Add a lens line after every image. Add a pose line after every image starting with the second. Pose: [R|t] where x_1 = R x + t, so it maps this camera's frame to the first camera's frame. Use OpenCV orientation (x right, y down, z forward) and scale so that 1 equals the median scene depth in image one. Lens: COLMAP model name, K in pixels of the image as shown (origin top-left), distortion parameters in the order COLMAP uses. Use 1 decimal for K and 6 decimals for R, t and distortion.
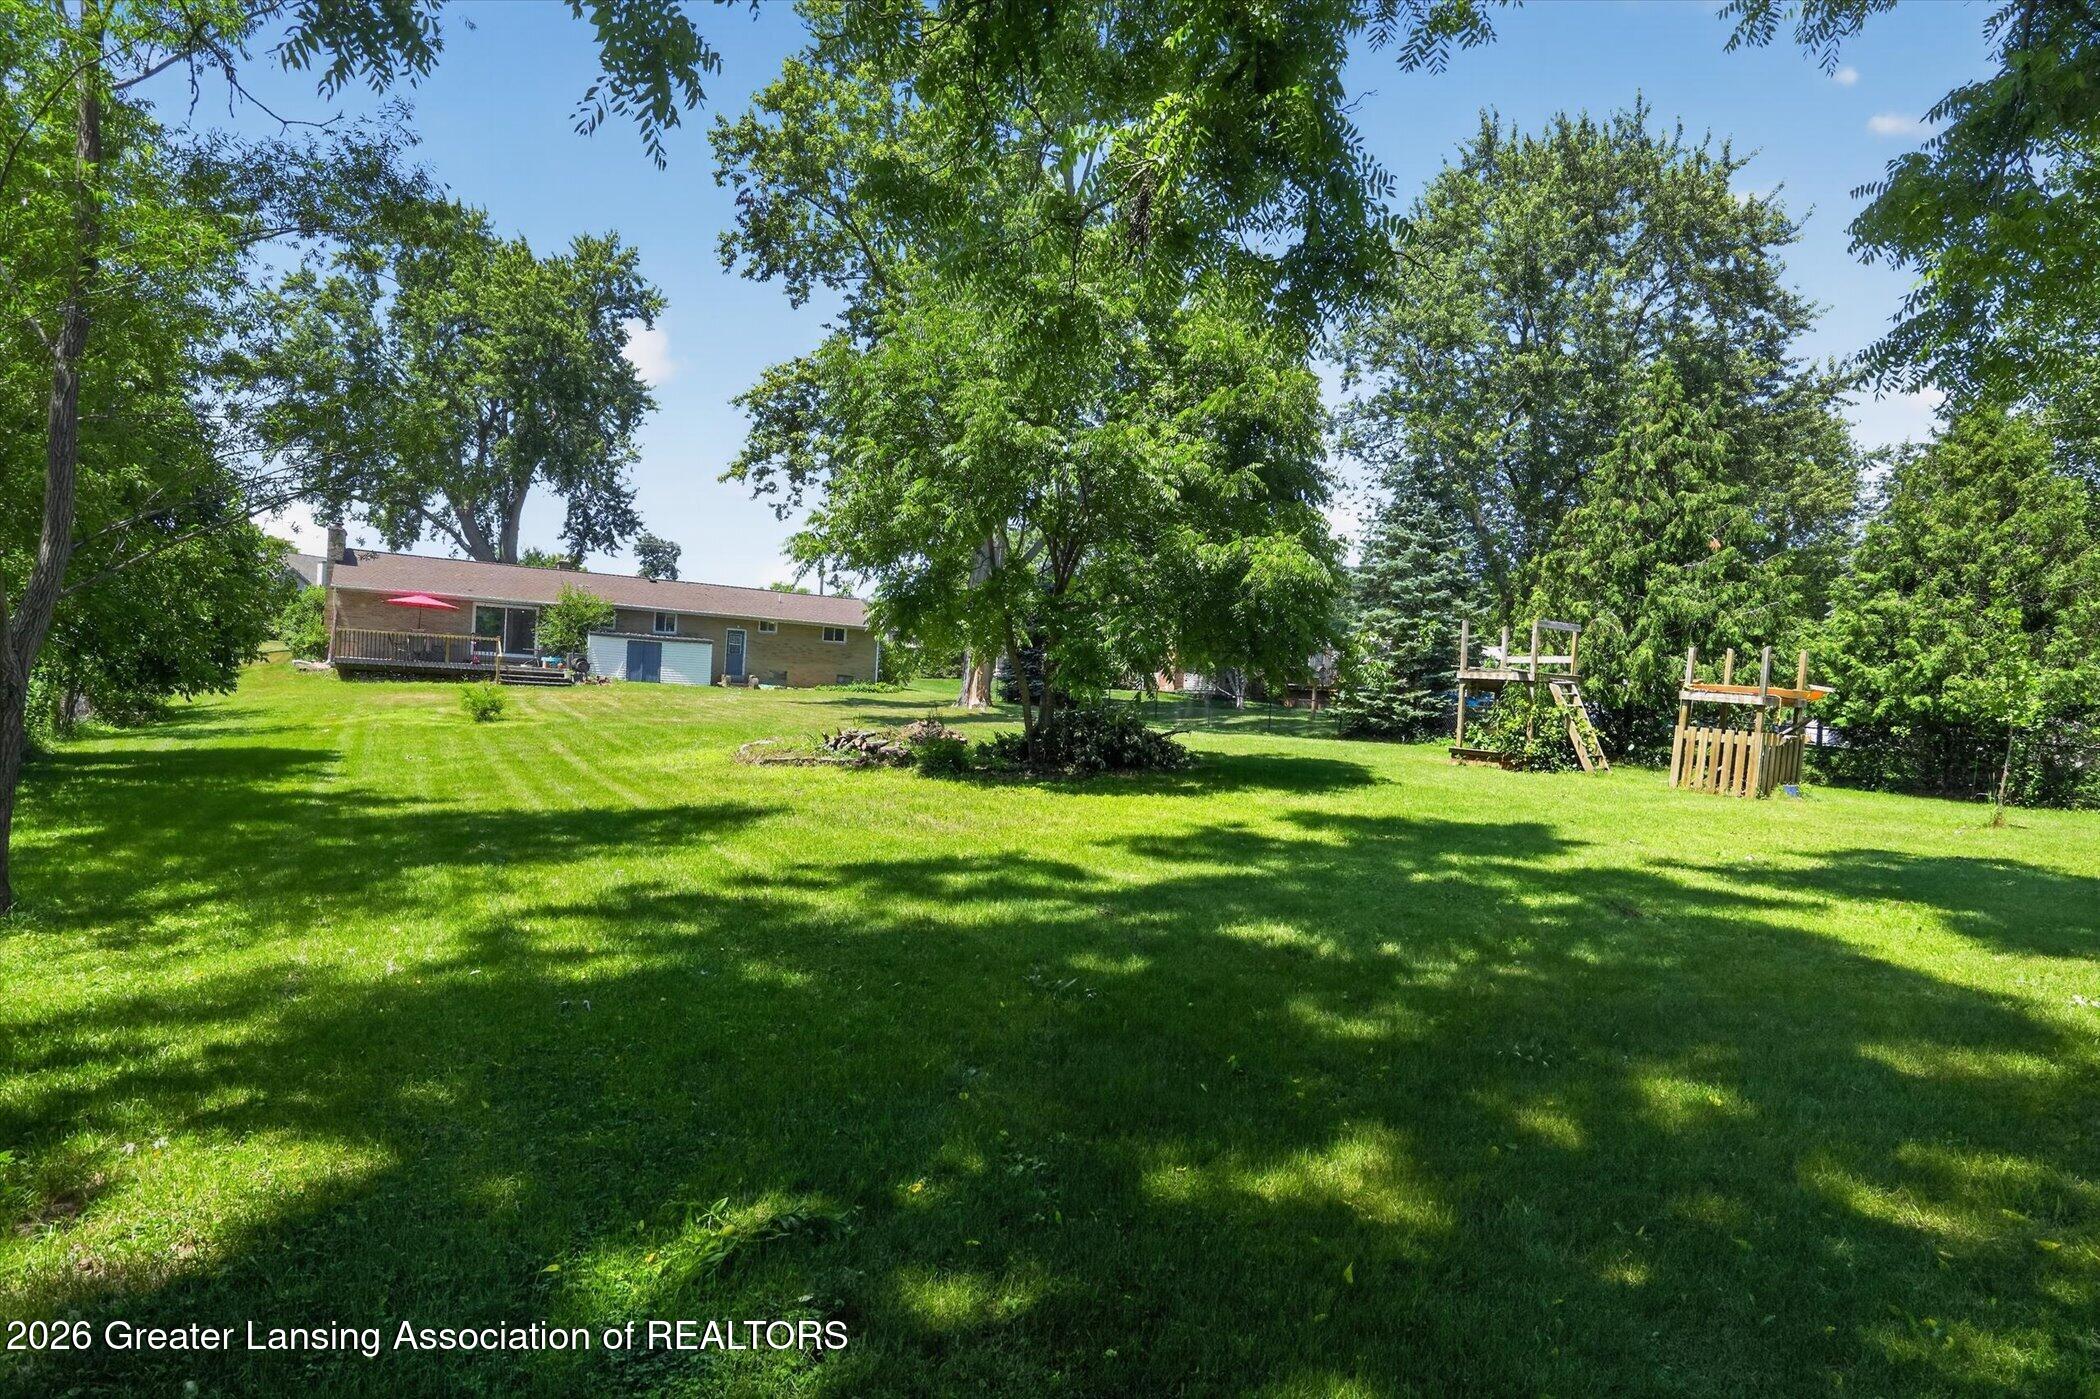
lens RADIAL K [[991.1, 0, 1054.6], [0, 991.1, 774.4], [0, 0, 1]] dist [-0.032287, 0.016552]
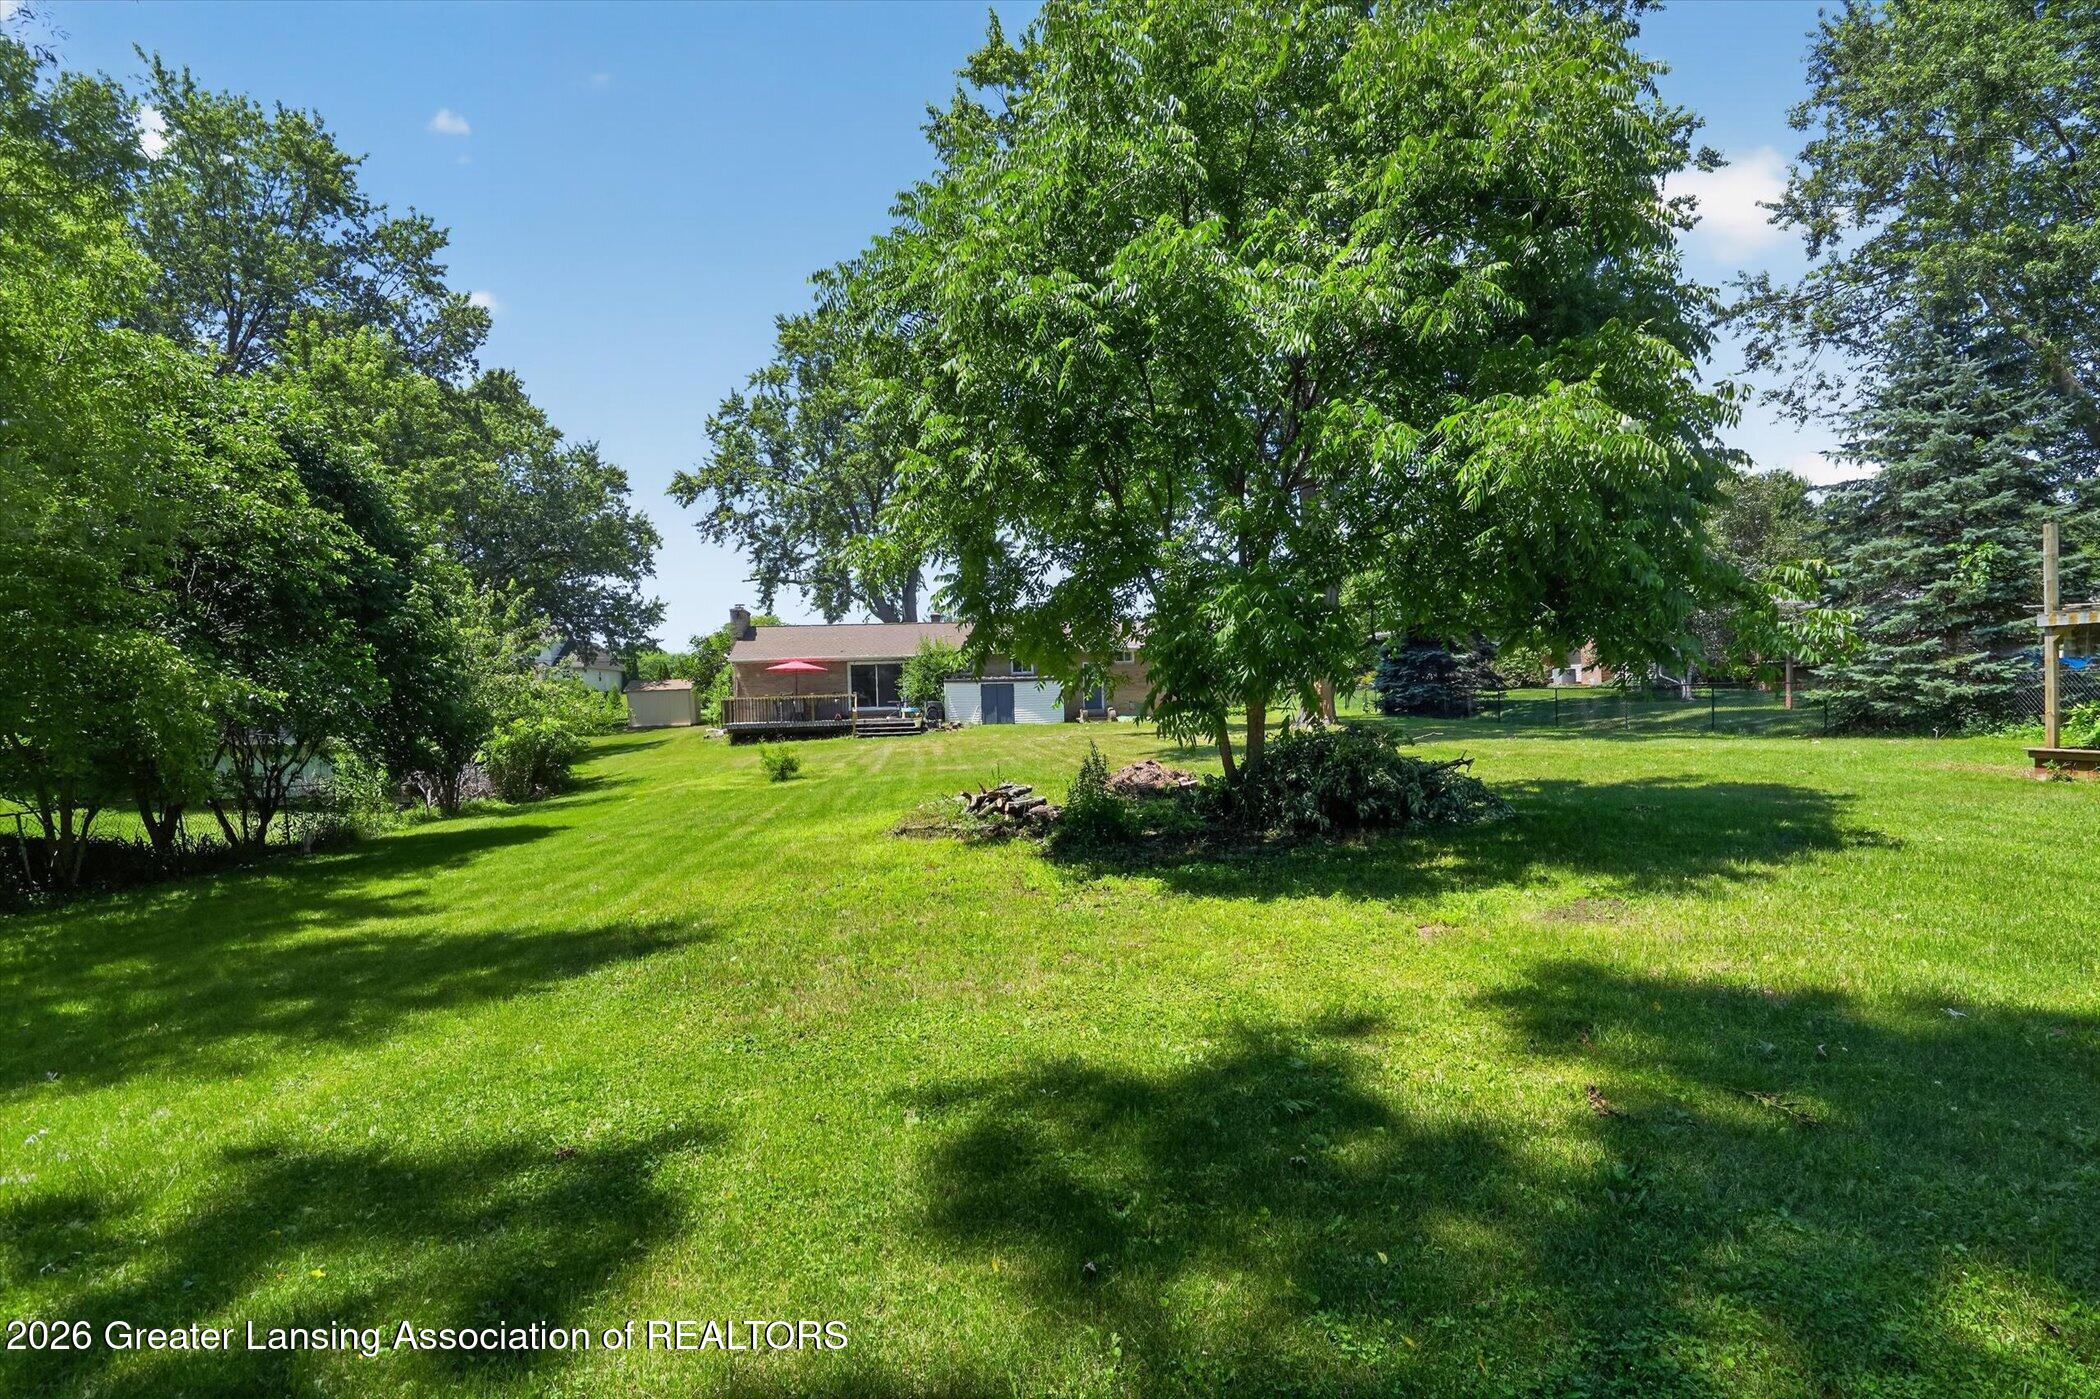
lens RADIAL K [[991.1, 0, 1054.6], [0, 991.1, 774.4], [0, 0, 1]] dist [-0.032287, 0.016552]
pose [[0.914296, -0.056335, -0.401110, 0.075927], [0.048167, 0.998376, -0.030429, -0.015617], [0.402173, 0.008501, 0.915524, 0.176449]]
